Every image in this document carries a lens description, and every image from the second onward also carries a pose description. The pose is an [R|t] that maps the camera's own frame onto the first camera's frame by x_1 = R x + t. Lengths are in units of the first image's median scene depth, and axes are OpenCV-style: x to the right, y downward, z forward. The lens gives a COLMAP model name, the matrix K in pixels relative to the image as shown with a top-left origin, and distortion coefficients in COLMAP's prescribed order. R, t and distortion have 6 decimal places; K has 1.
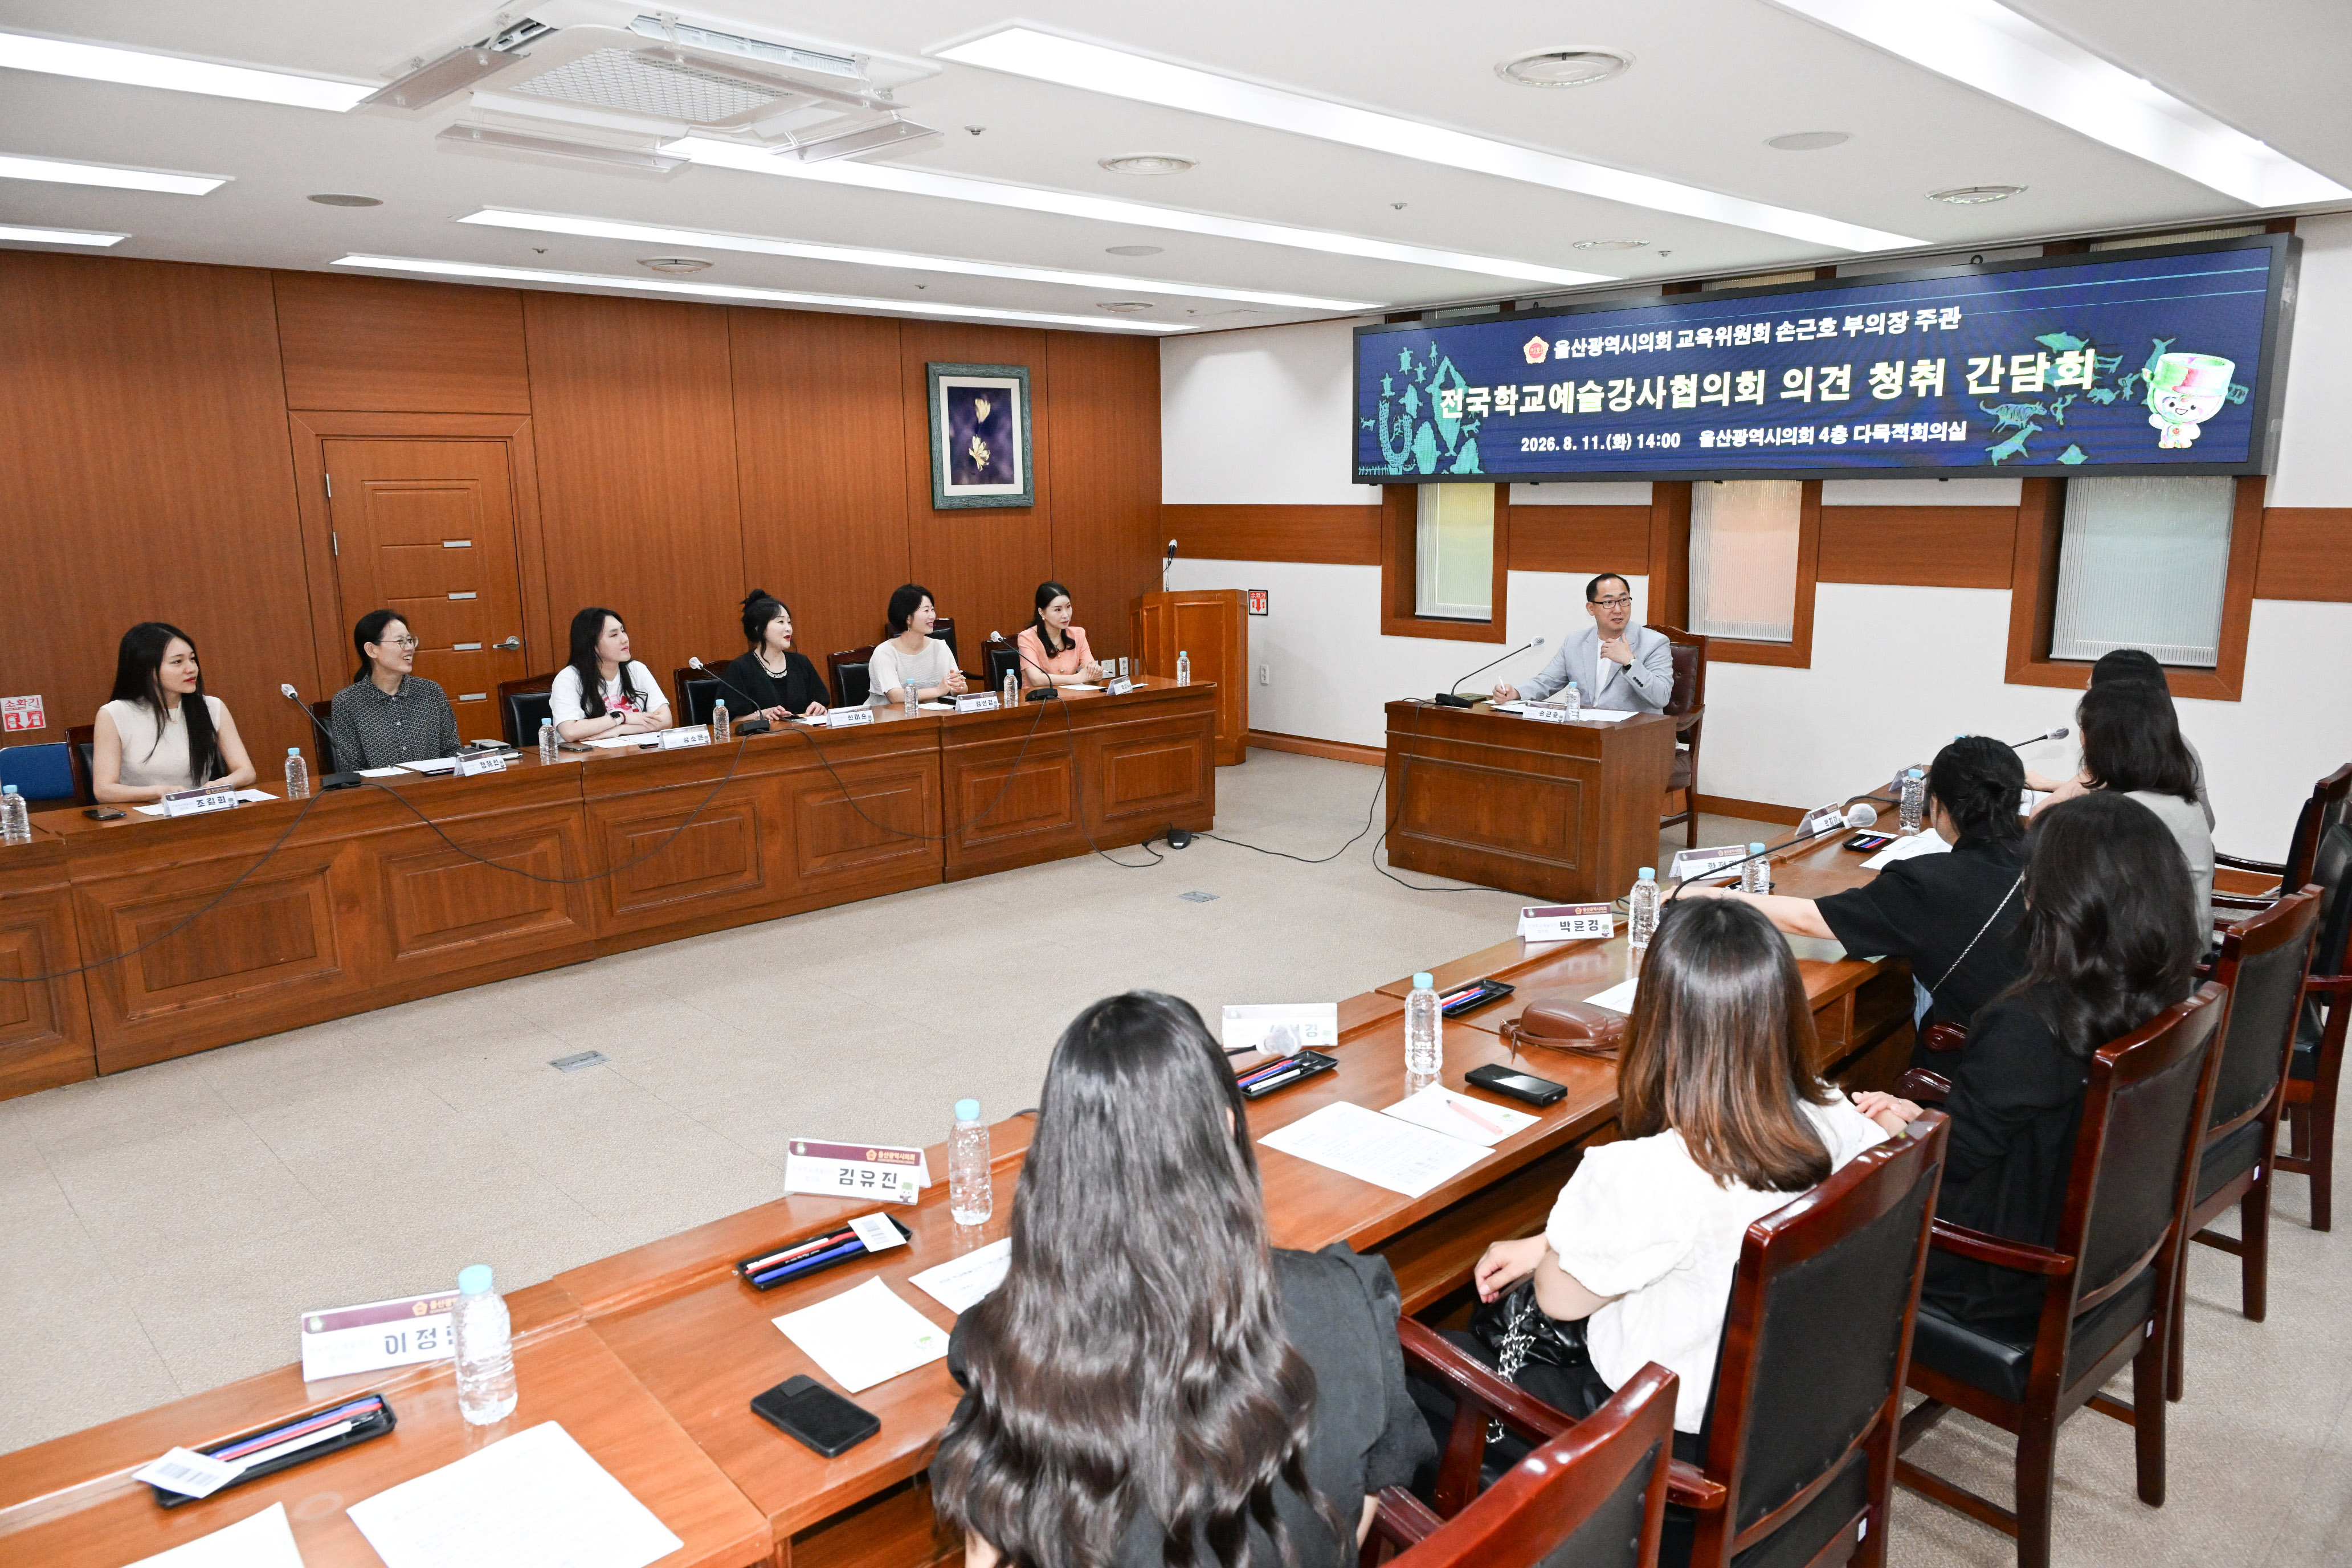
lens RADIAL K [[1559.6, 0, 1185.4], [0, 1559.6, 782.7], [0, 0, 1]] dist [-0.000264, 0.000097]
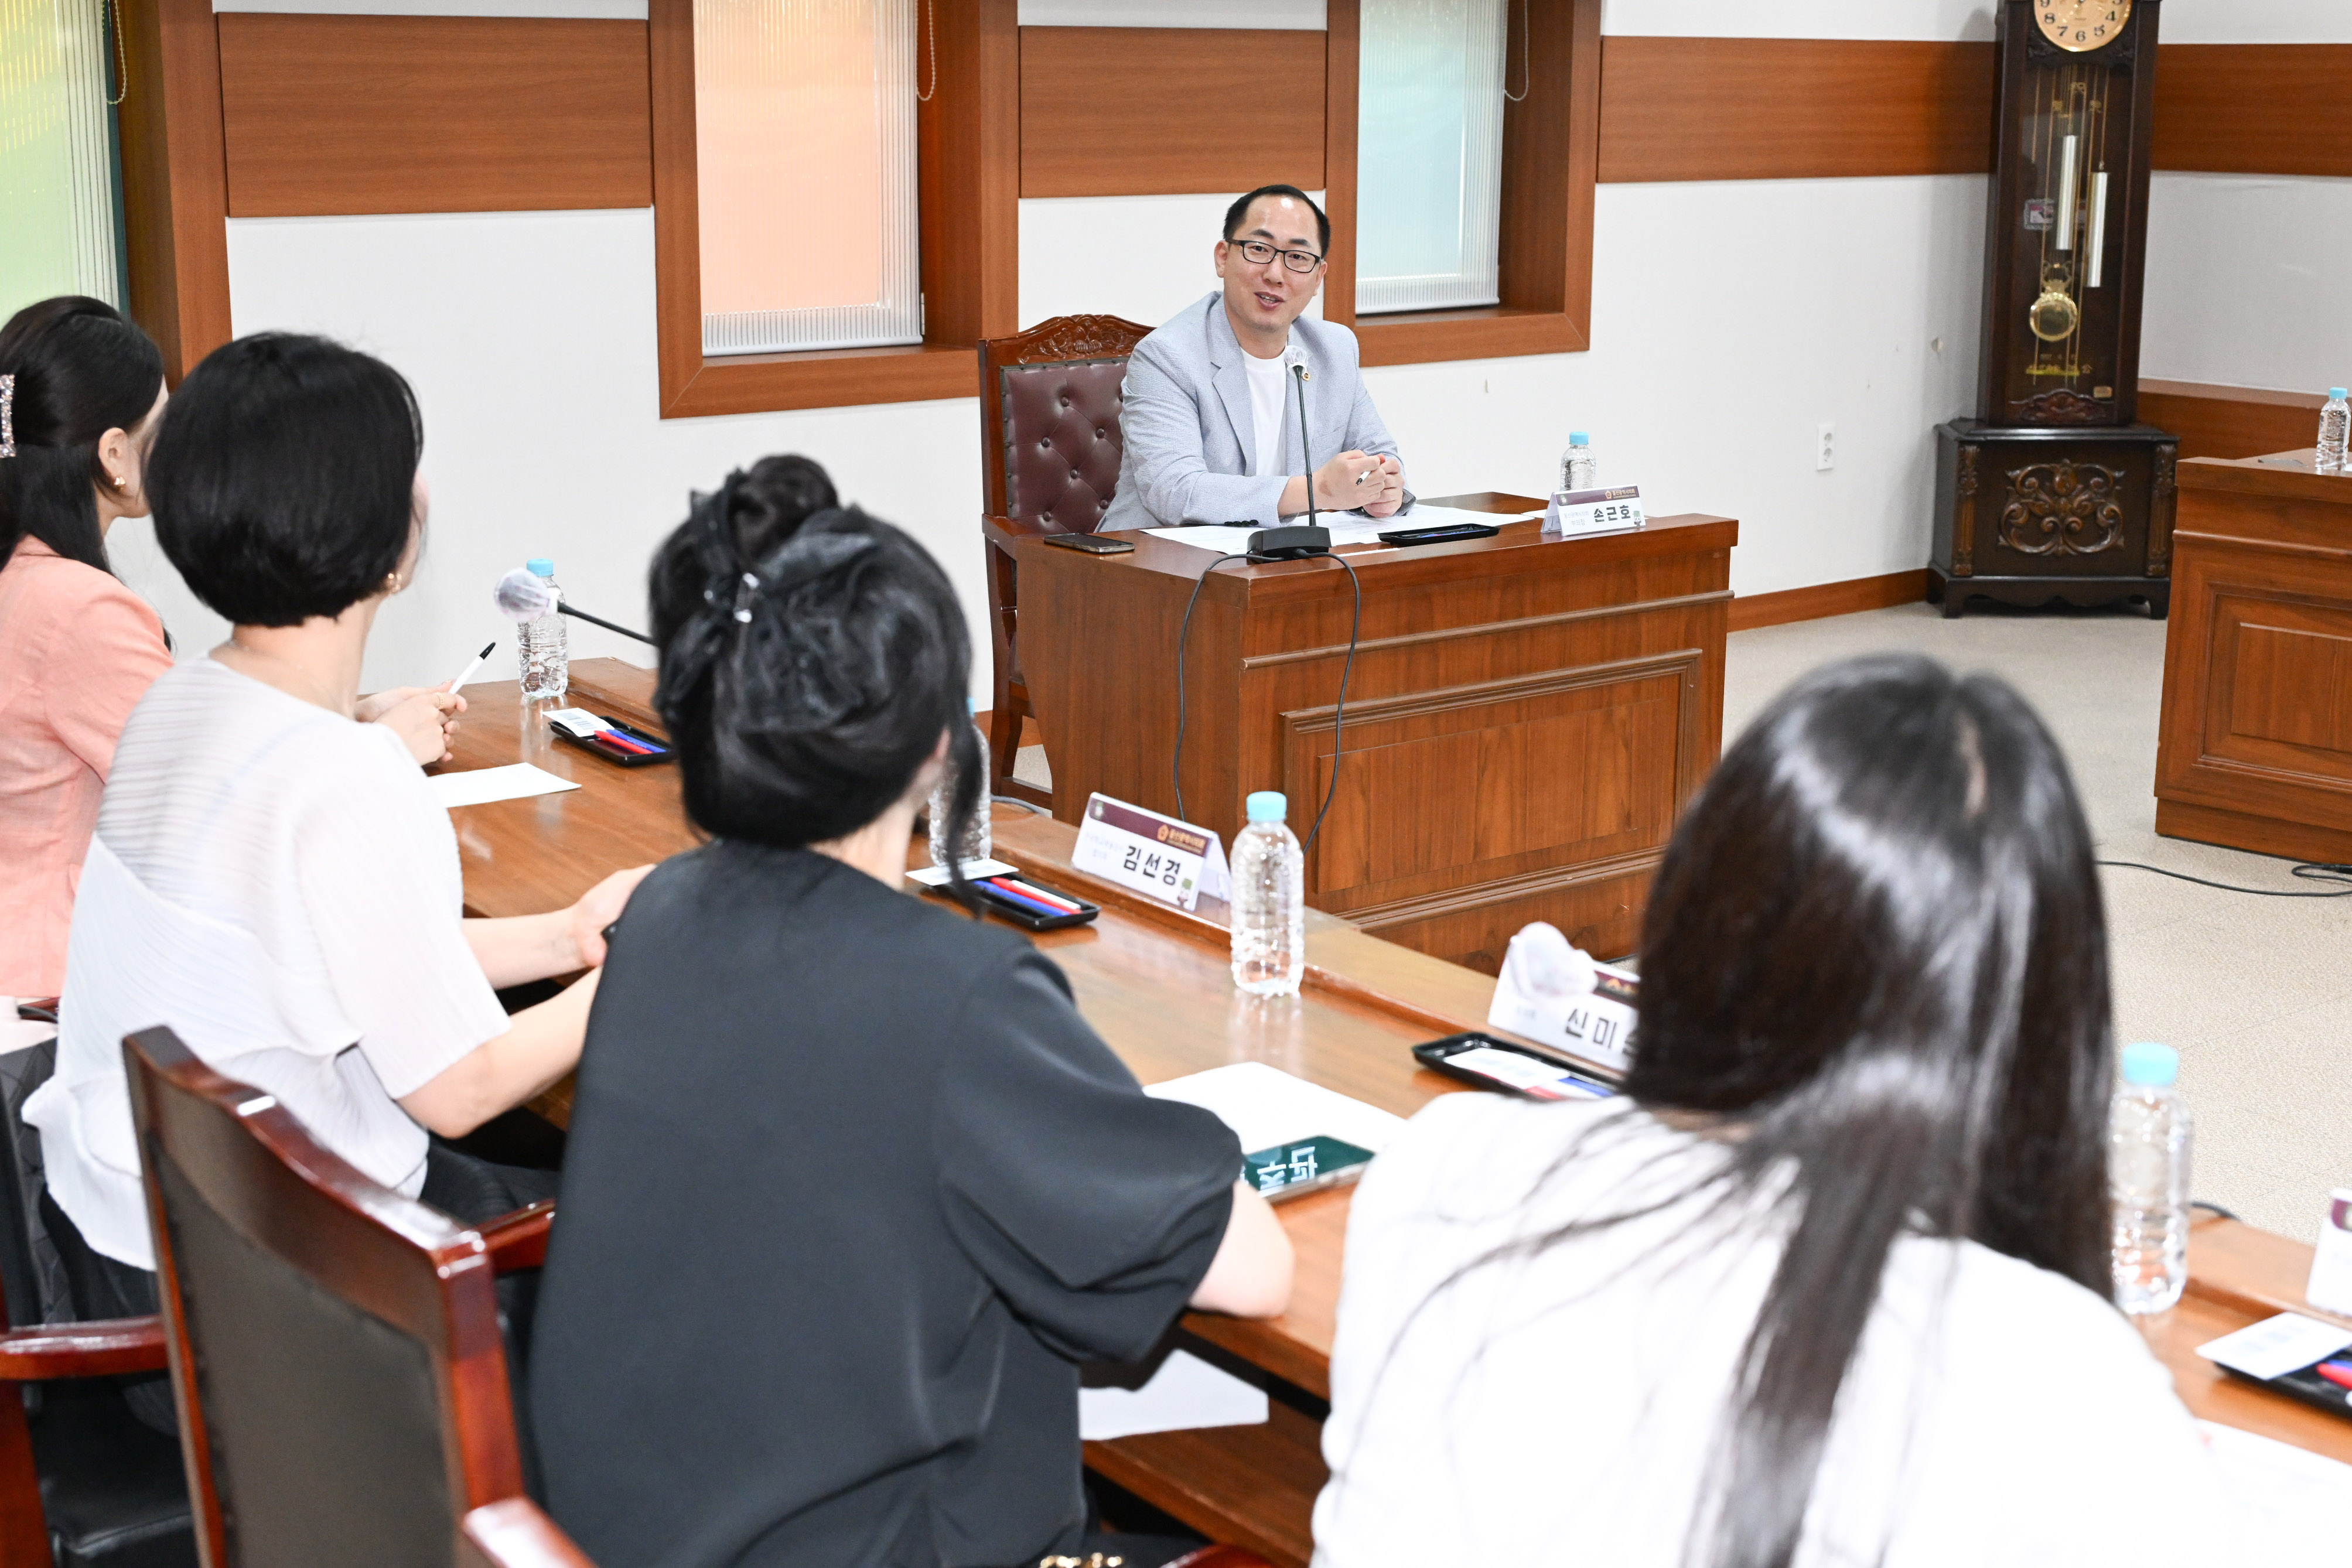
lens RADIAL K [[3139.0, 0, 1176.0], [0, 3139.0, 784.0], [0, 0, 1]] dist [0.001972, -0.021594]
pose [[0.087177, -0.210698, 0.973656, -0.508487], [0.181703, 0.964345, 0.192414, -0.132771], [-0.979482, 0.160142, 0.122353, 0.879446]]
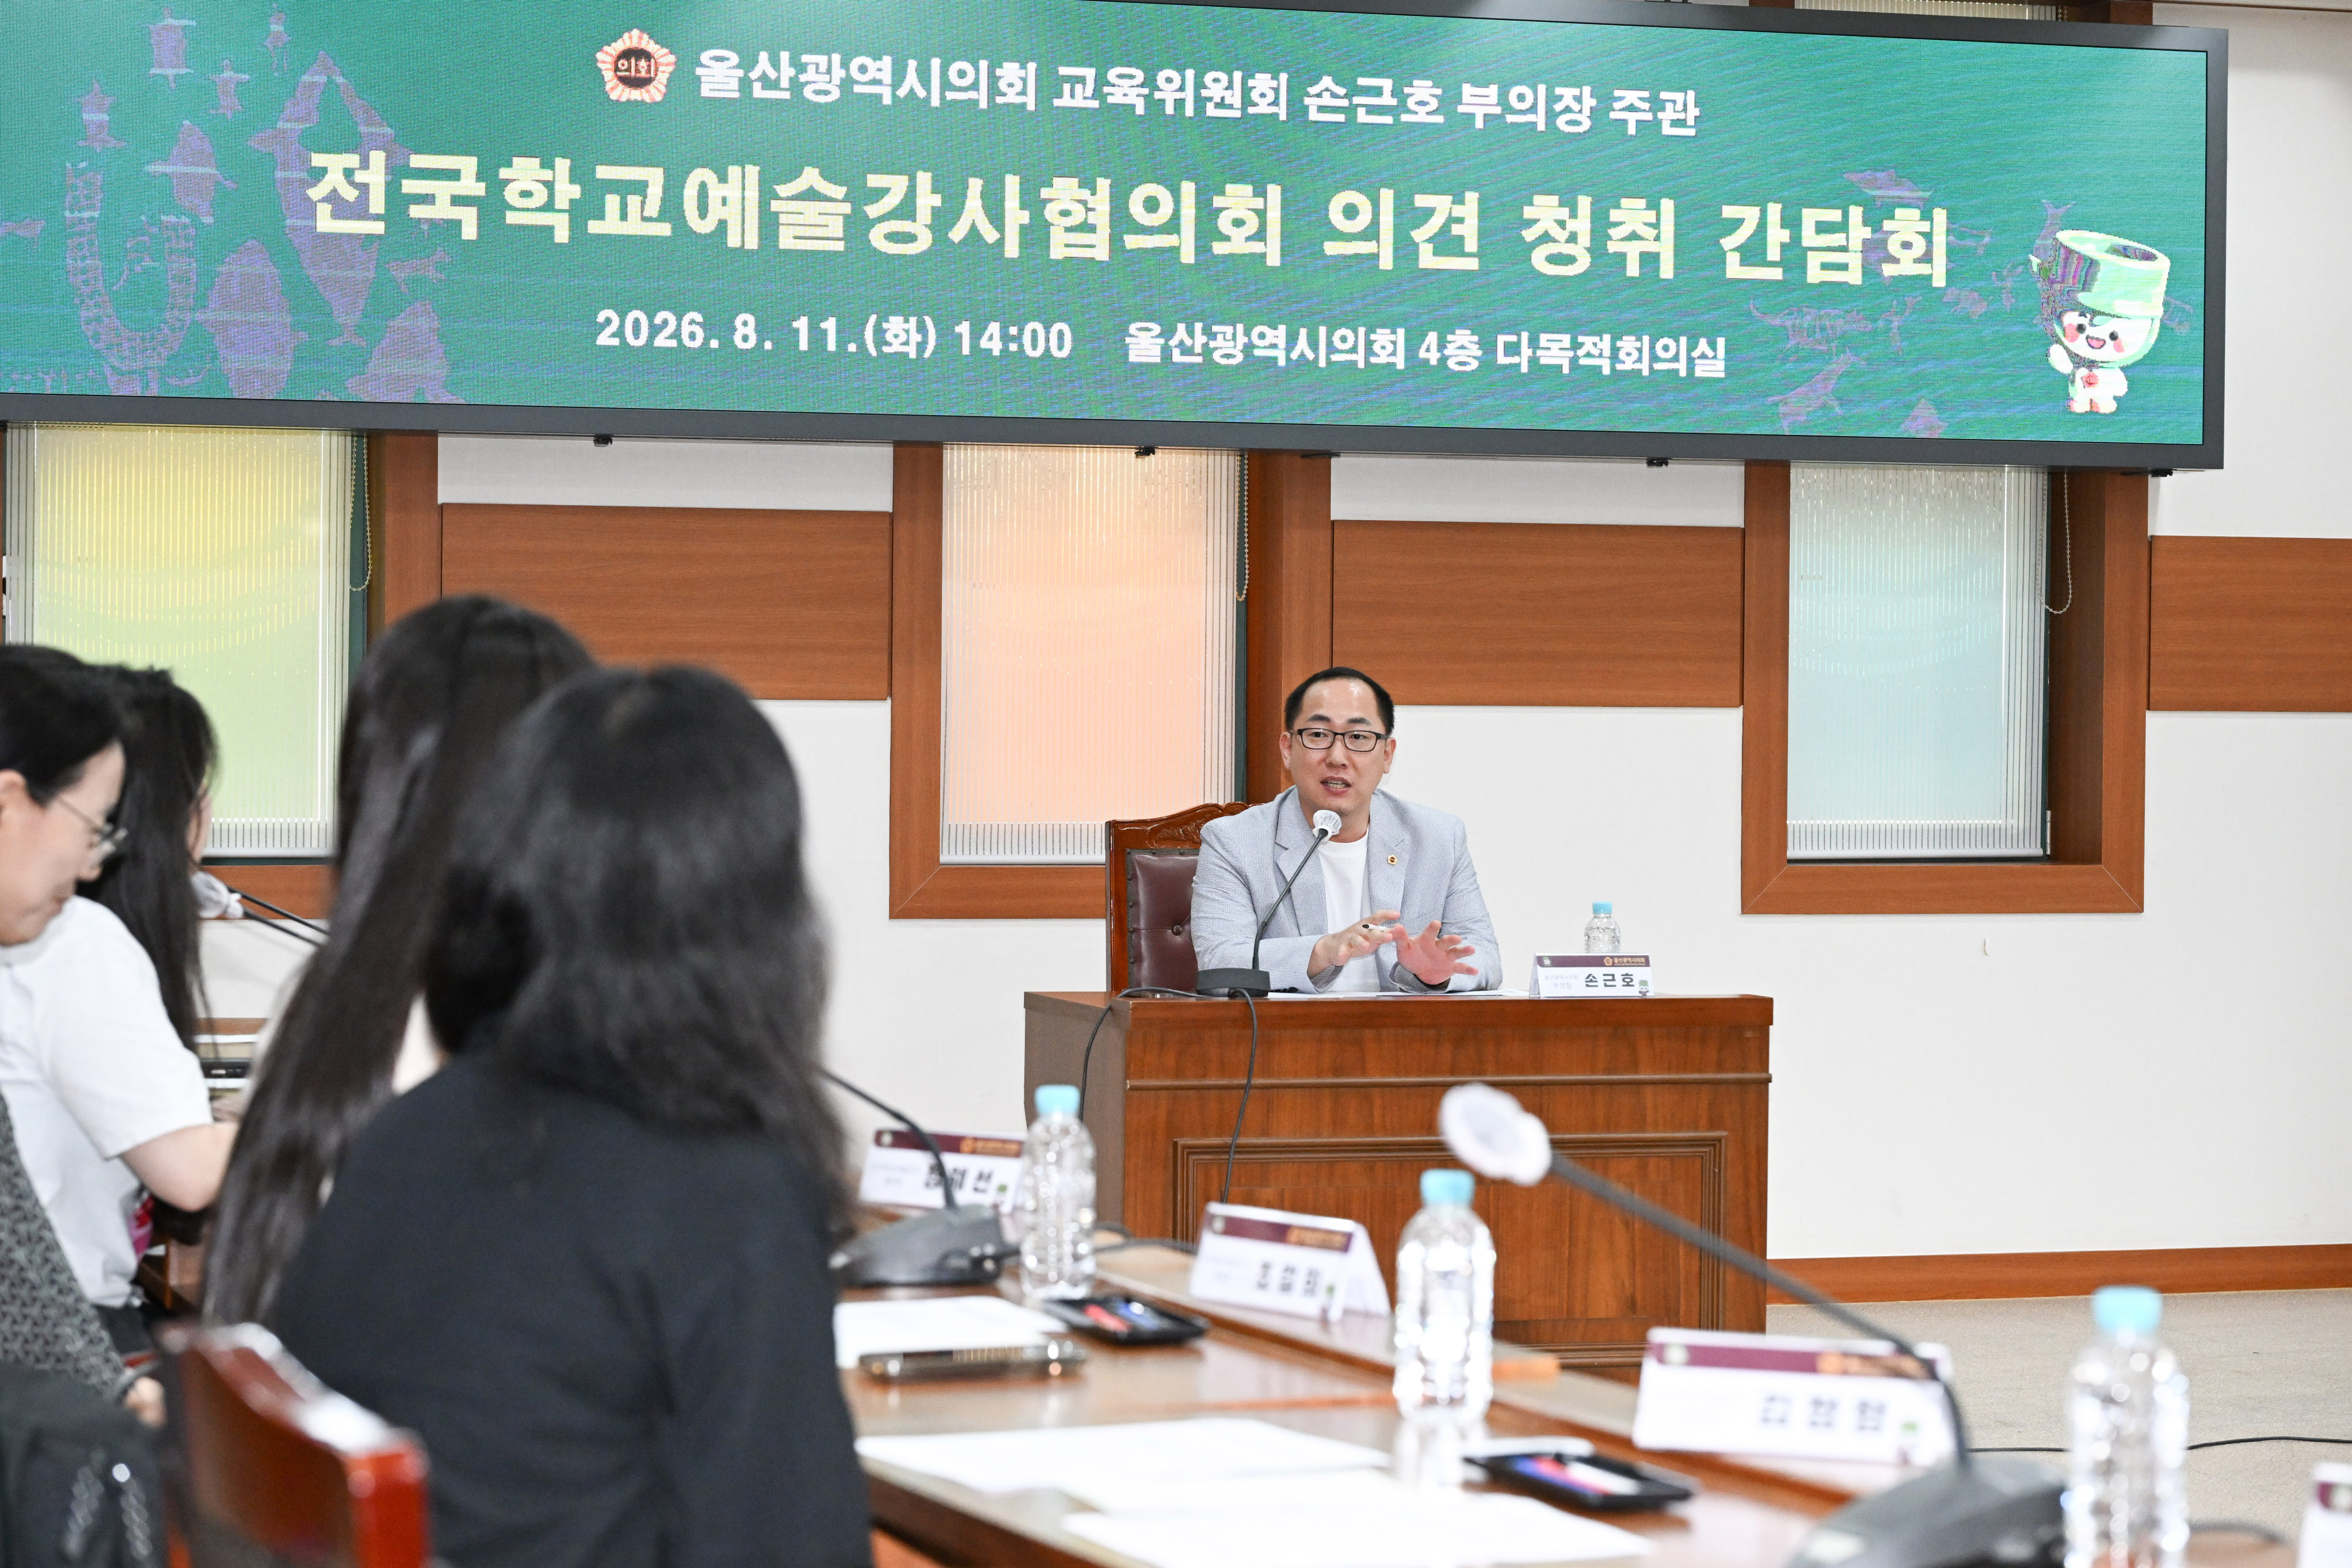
lens RADIAL K [[5707.7, 0, 1164.9], [0, 5707.7, 783.7], [0, 0, 1]] dist [0.034269, -0.275188]
pose [[0.440187, 0.002360, 0.897903, -0.962893], [0.157236, 0.984342, -0.079670, 0.004068], [-0.884032, 0.176253, 0.432923, 0.398109]]
